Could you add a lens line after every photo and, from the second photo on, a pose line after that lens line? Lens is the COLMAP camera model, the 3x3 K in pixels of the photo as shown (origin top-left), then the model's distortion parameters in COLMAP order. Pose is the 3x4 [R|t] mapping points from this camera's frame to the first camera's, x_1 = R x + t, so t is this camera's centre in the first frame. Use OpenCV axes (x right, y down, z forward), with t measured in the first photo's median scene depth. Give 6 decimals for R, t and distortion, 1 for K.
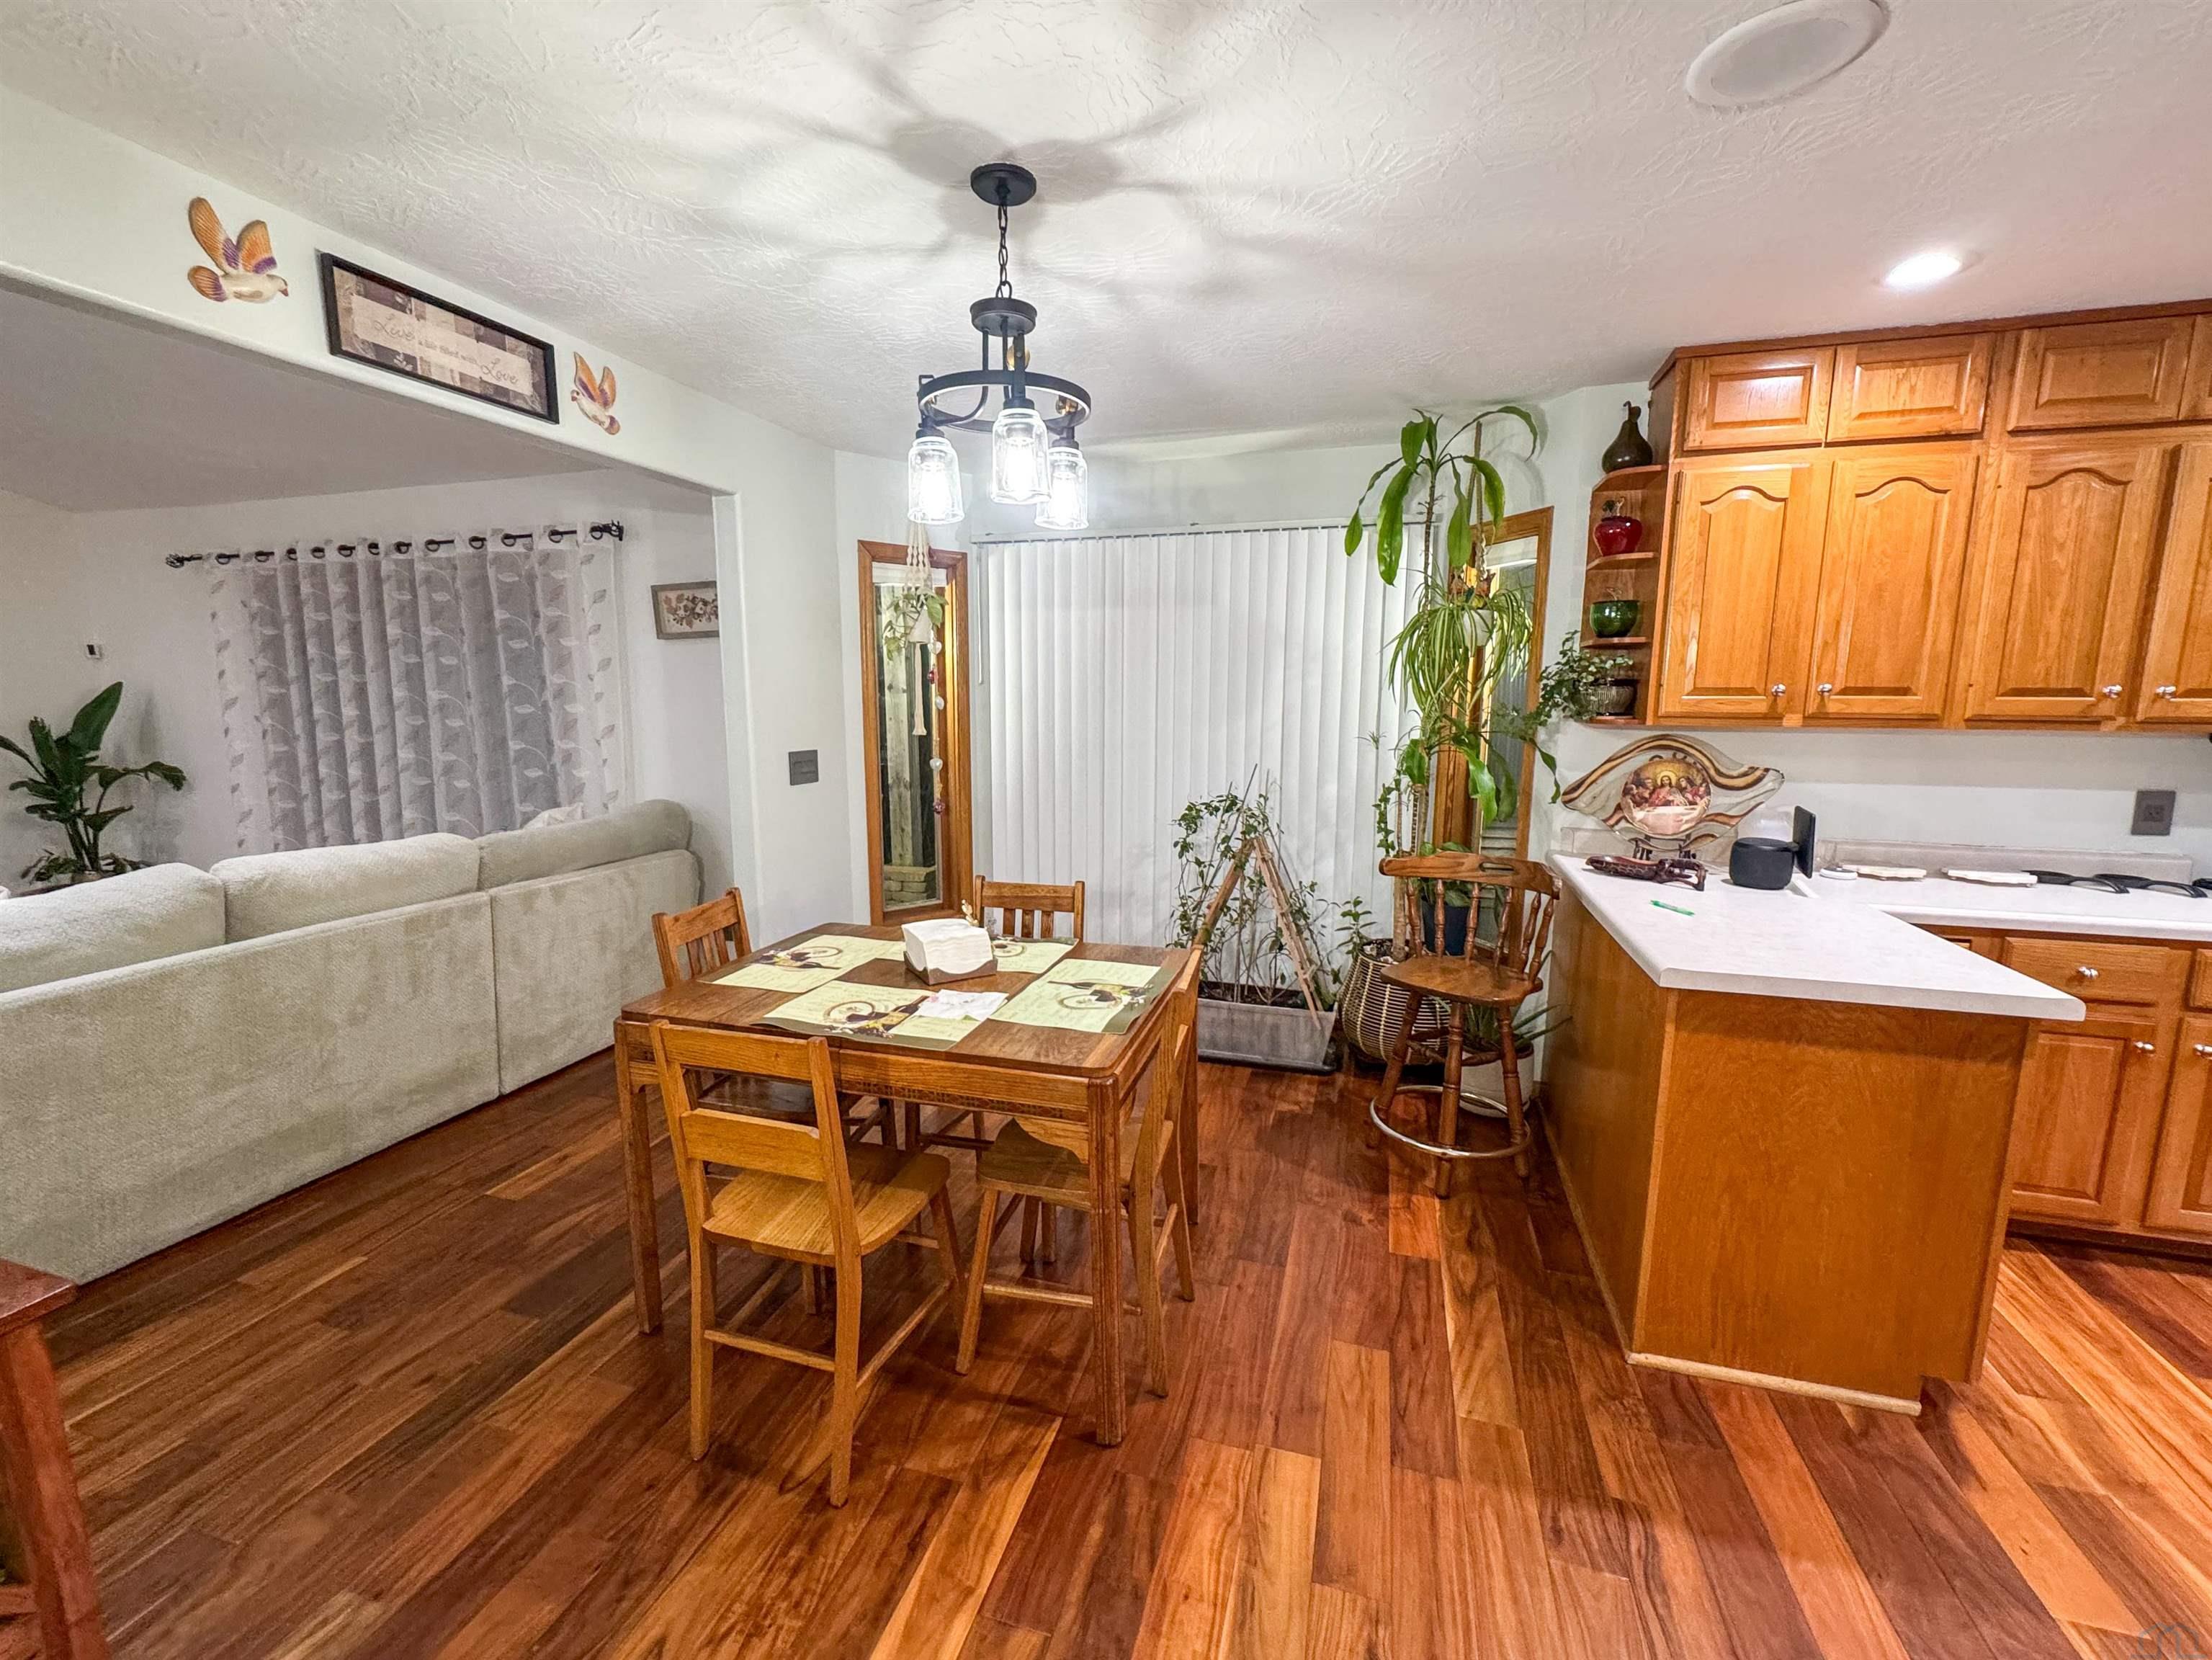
lens RADIAL K [[909.1, 0, 1112.3], [0, 909.1, 831.4], [0, 0, 1]] dist [-0.002906, -0.000135]
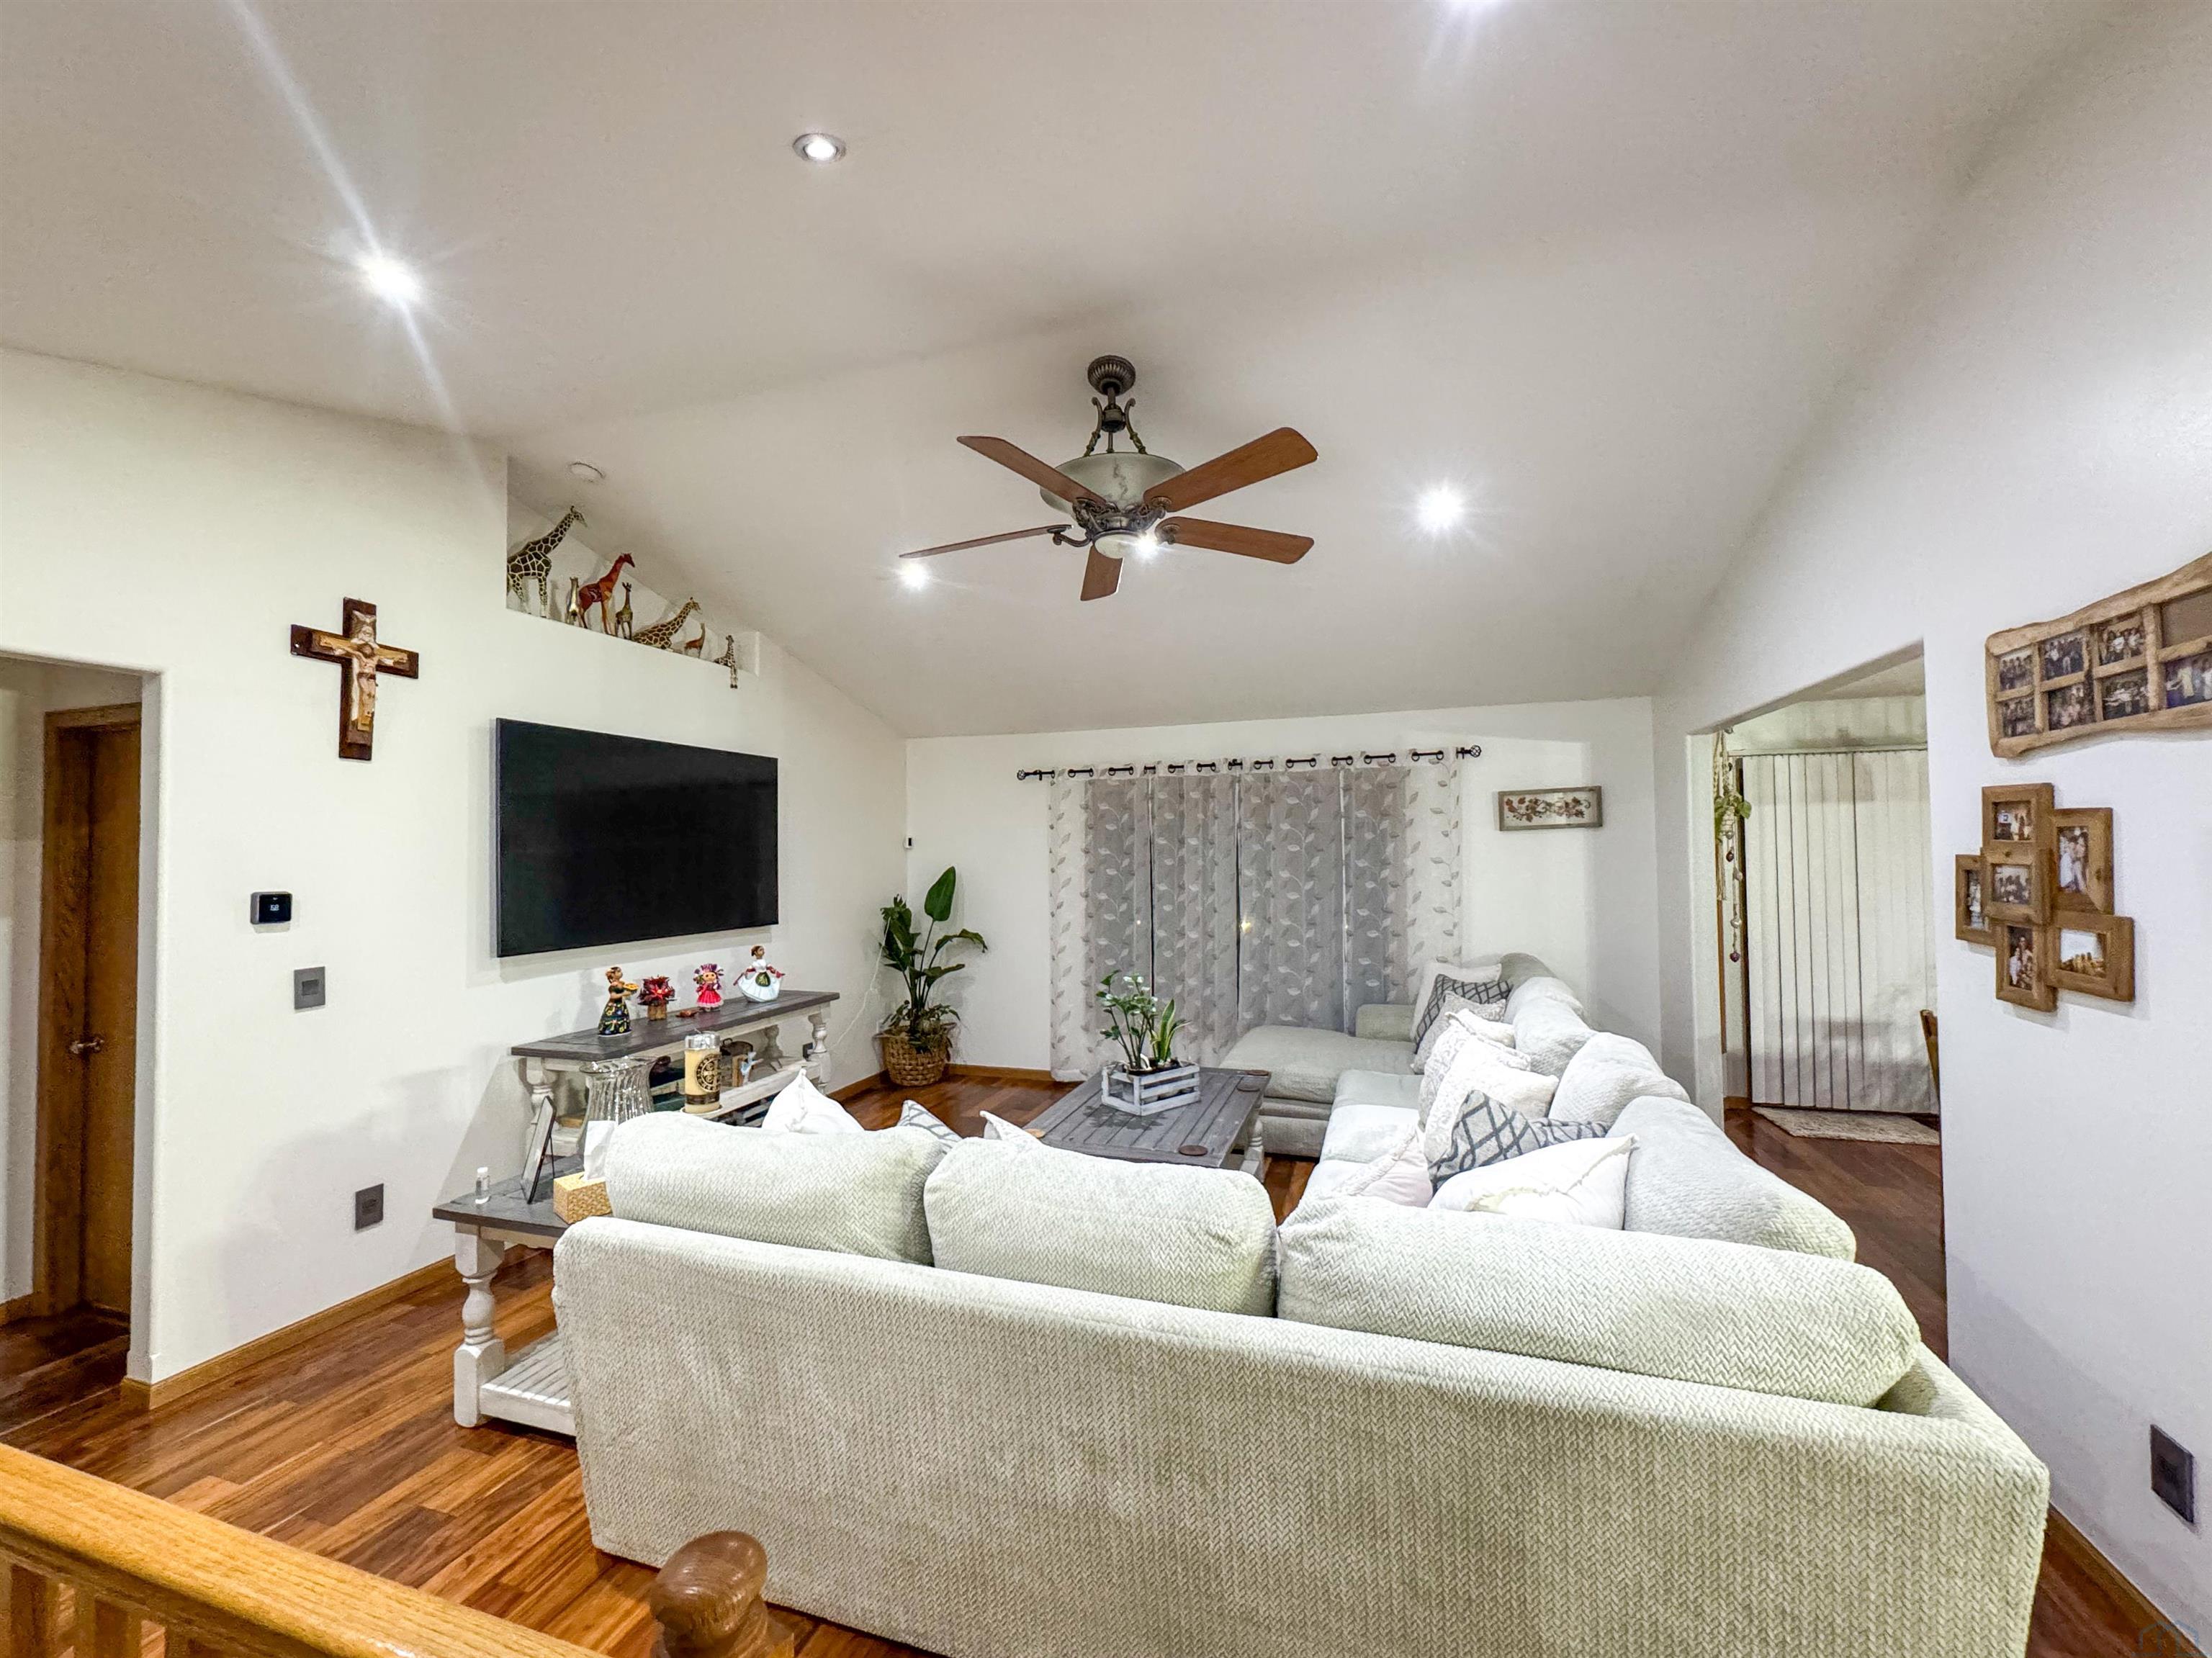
lens RADIAL K [[908.9, 0, 1088.5], [0, 908.9, 832.6], [0, 0, 1]] dist [-0.002906, -0.000135]
pose [[0.998427, -0.014826, -0.054075, -0.902431], [0.005285, 0.984998, -0.172487, 0.009988], [0.055821, 0.171930, 0.983526, -0.276968]]
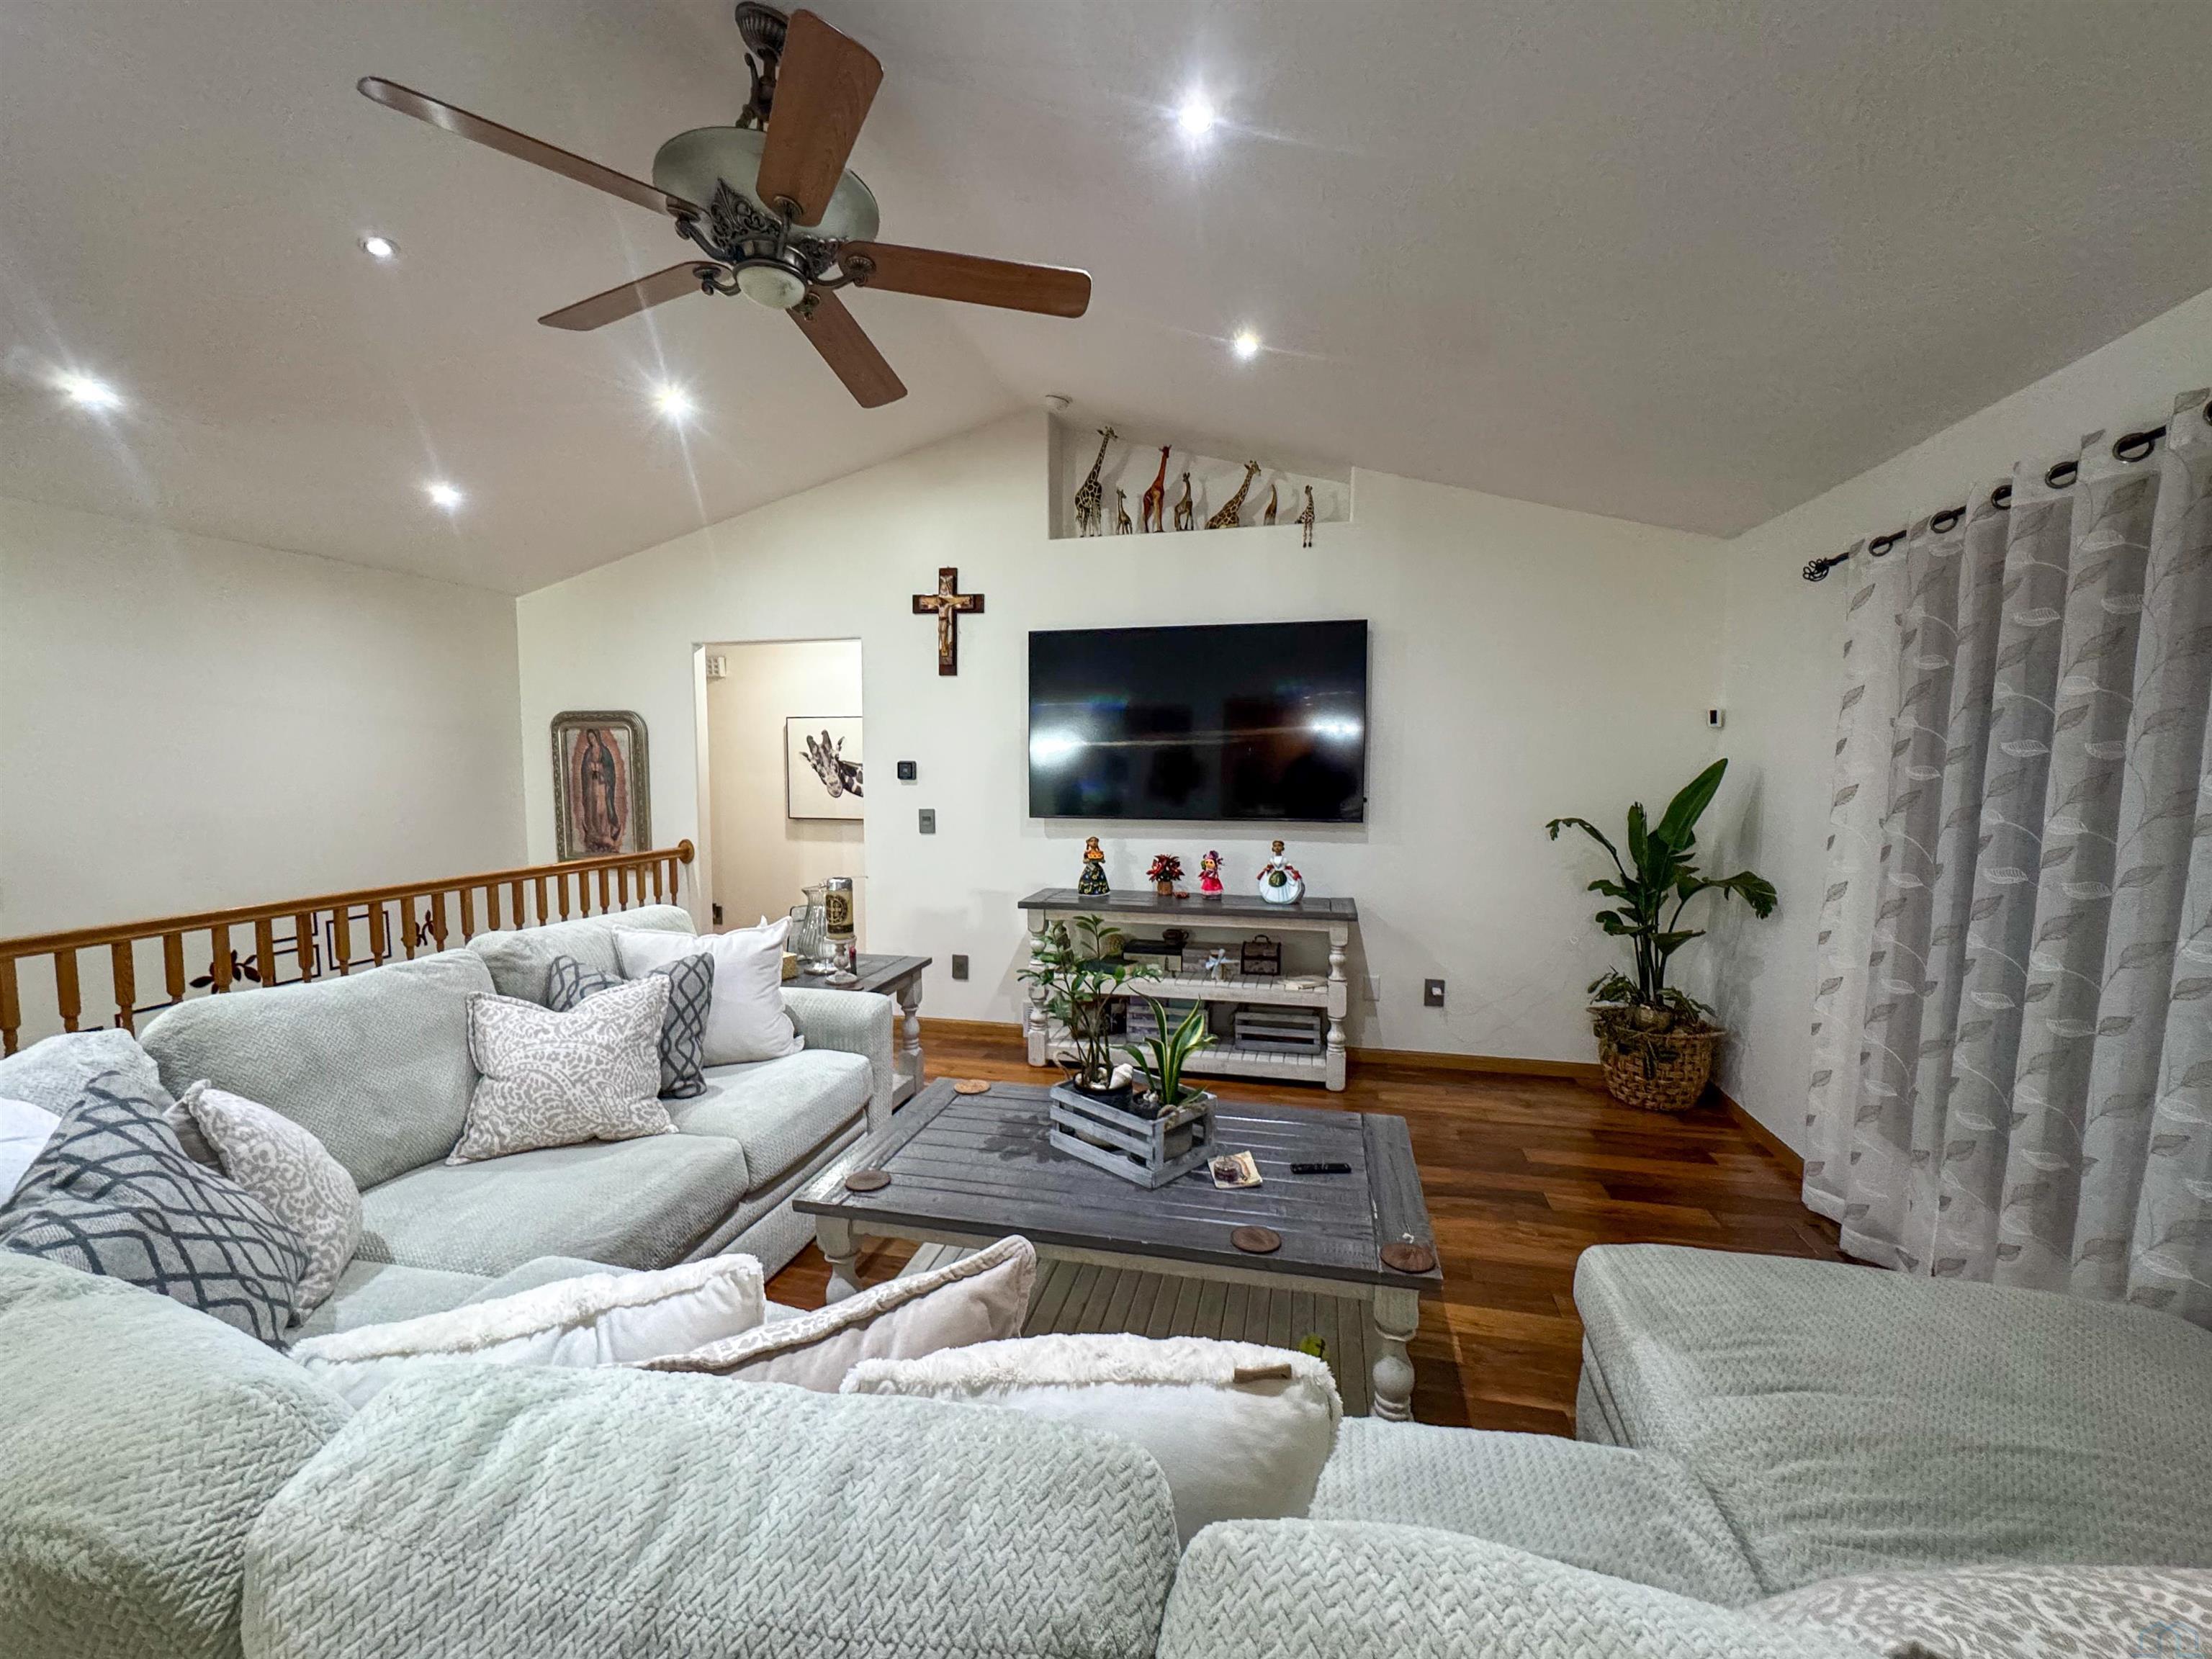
lens RADIAL K [[908.9, 0, 1098.1], [0, 908.9, 829.1], [0, 0, 1]] dist [-0.002906, -0.000135]
pose [[0.039791, 0.073110, -0.996530, -0.422519], [-0.150305, 0.986410, 0.066366, -0.089091], [0.987839, 0.147143, 0.050239, 0.516168]]
